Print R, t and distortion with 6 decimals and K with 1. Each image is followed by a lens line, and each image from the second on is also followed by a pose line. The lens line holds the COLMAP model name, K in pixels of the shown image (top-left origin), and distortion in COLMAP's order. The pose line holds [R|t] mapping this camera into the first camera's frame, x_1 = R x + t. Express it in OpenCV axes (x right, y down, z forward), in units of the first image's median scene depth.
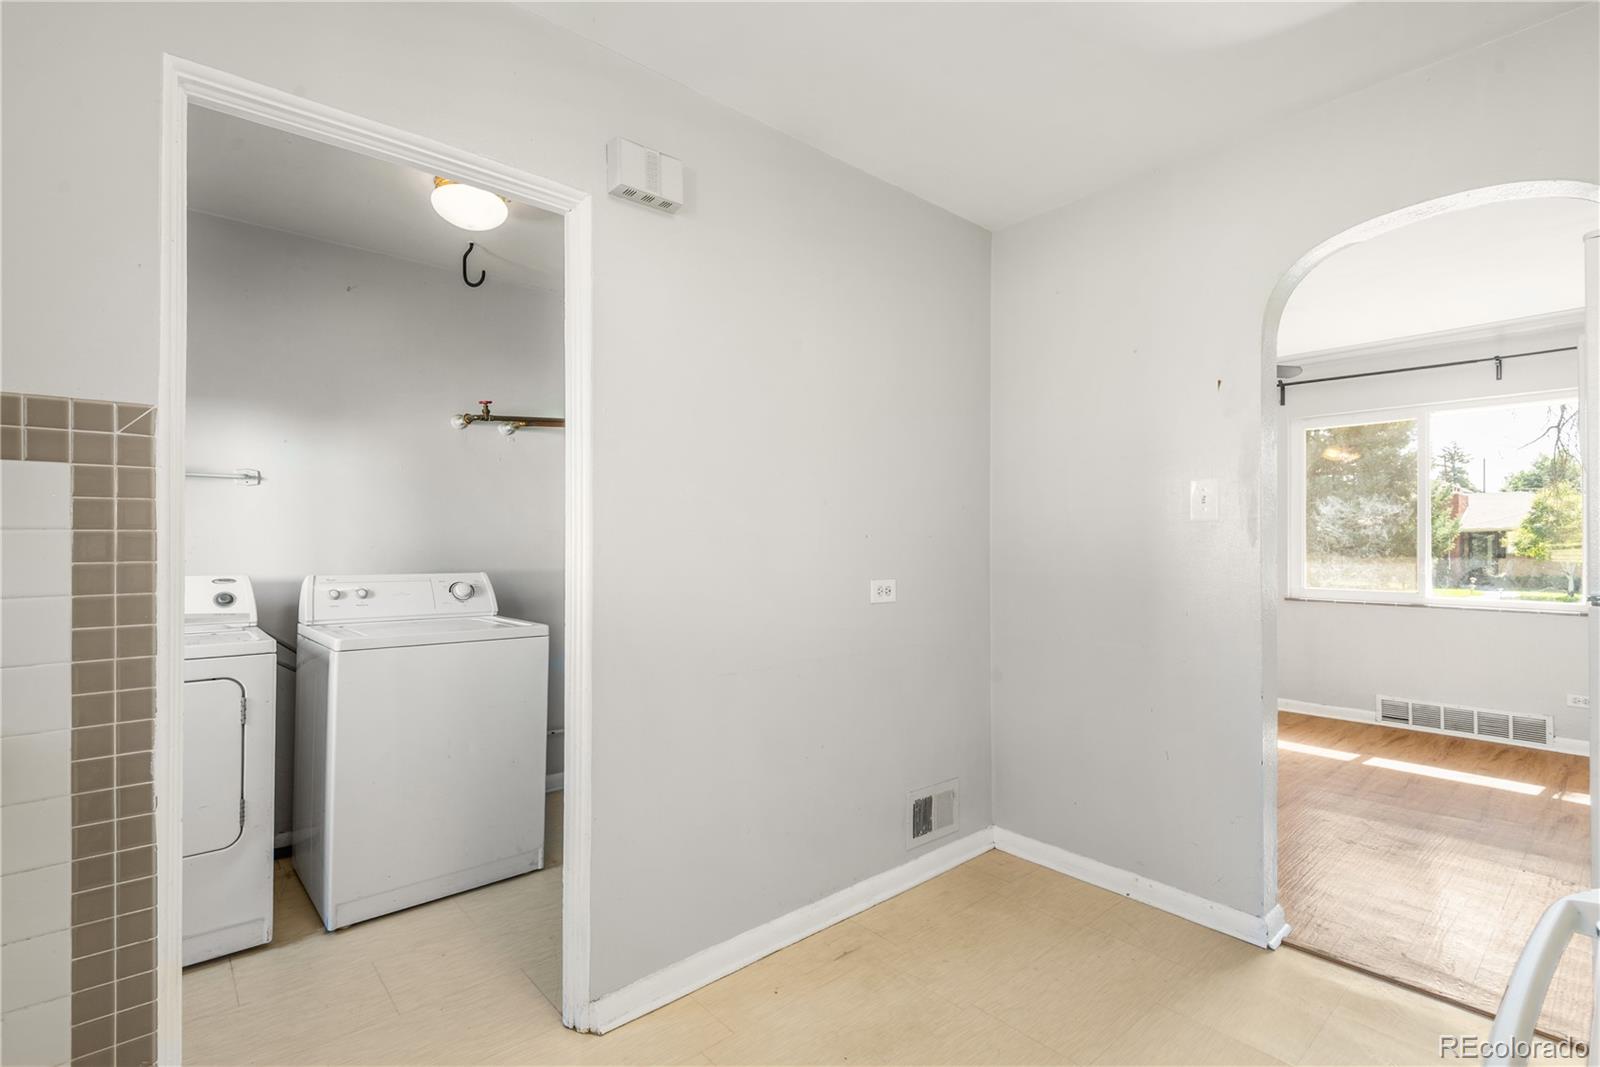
lens RADIAL K [[736.0, 0, 796.8], [0, 736.0, 541.8], [0, 0, 1]] dist [0.029047, -0.015078]
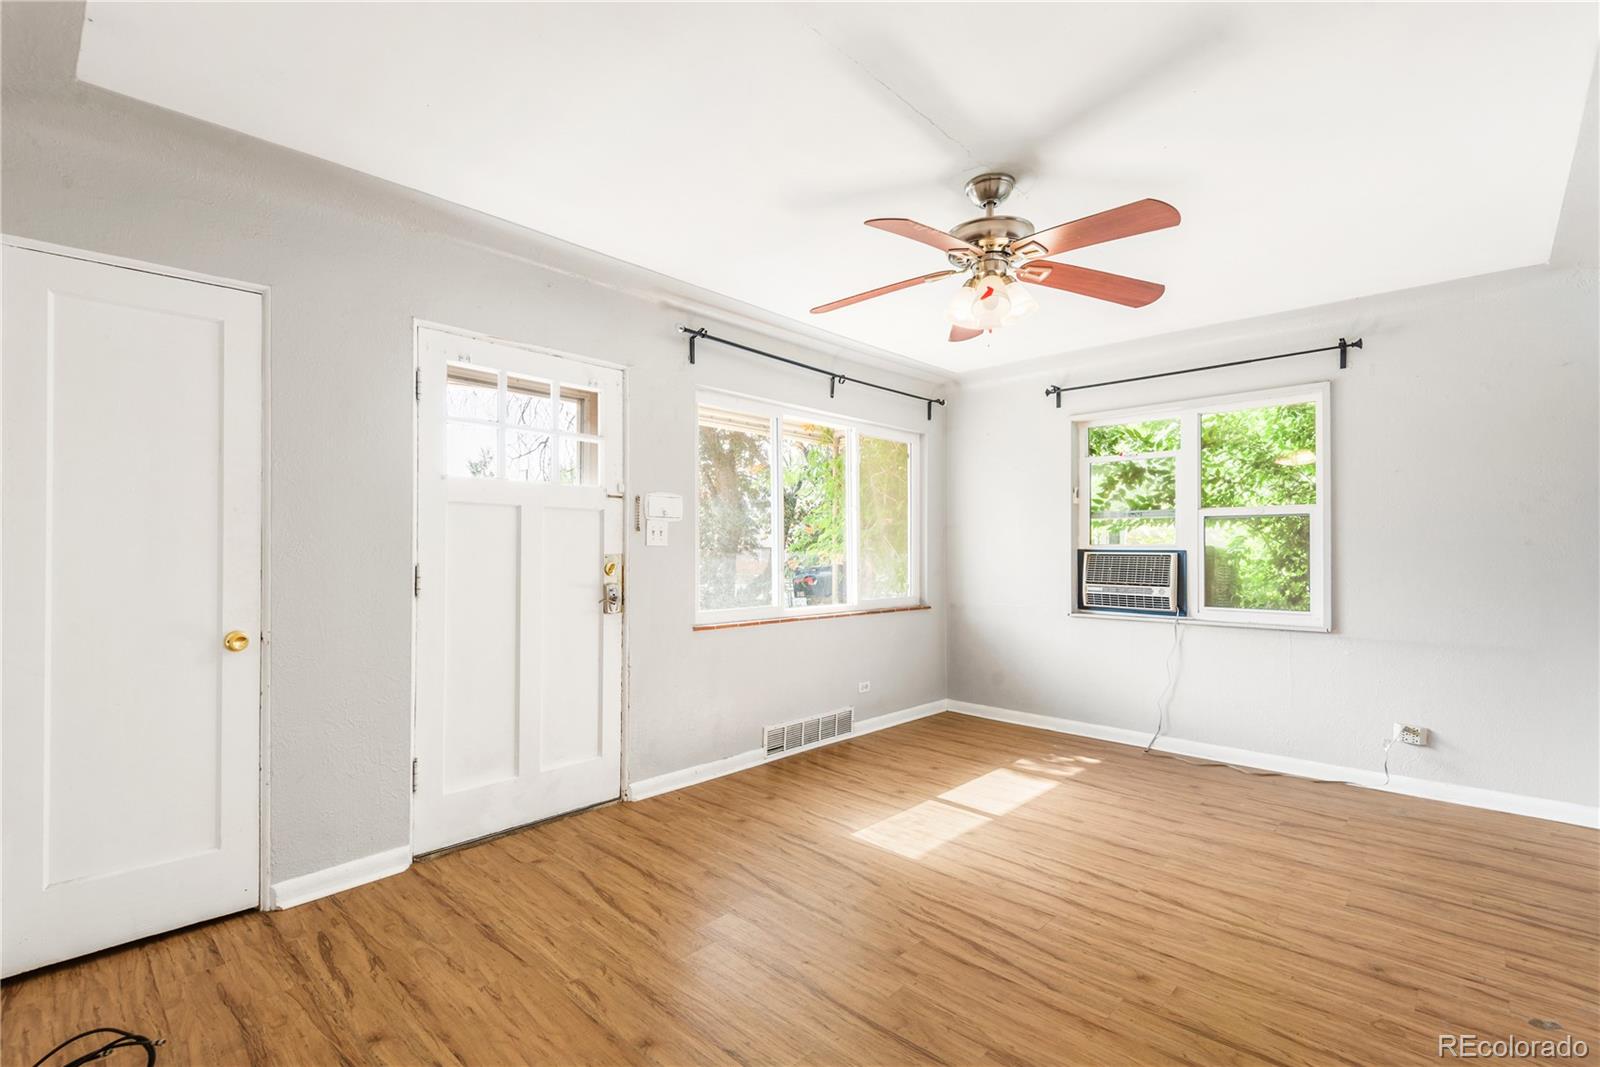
lens RADIAL K [[736.0, 0, 796.5], [0, 736.0, 545.1], [0, 0, 1]] dist [0.029047, -0.015078]
pose [[-0.090726, 0.013447, 0.995785, -0.099397], [-0.000747, 0.999908, -0.013570, 0.004521], [-0.995876, -0.001975, -0.090708, 1.206138]]
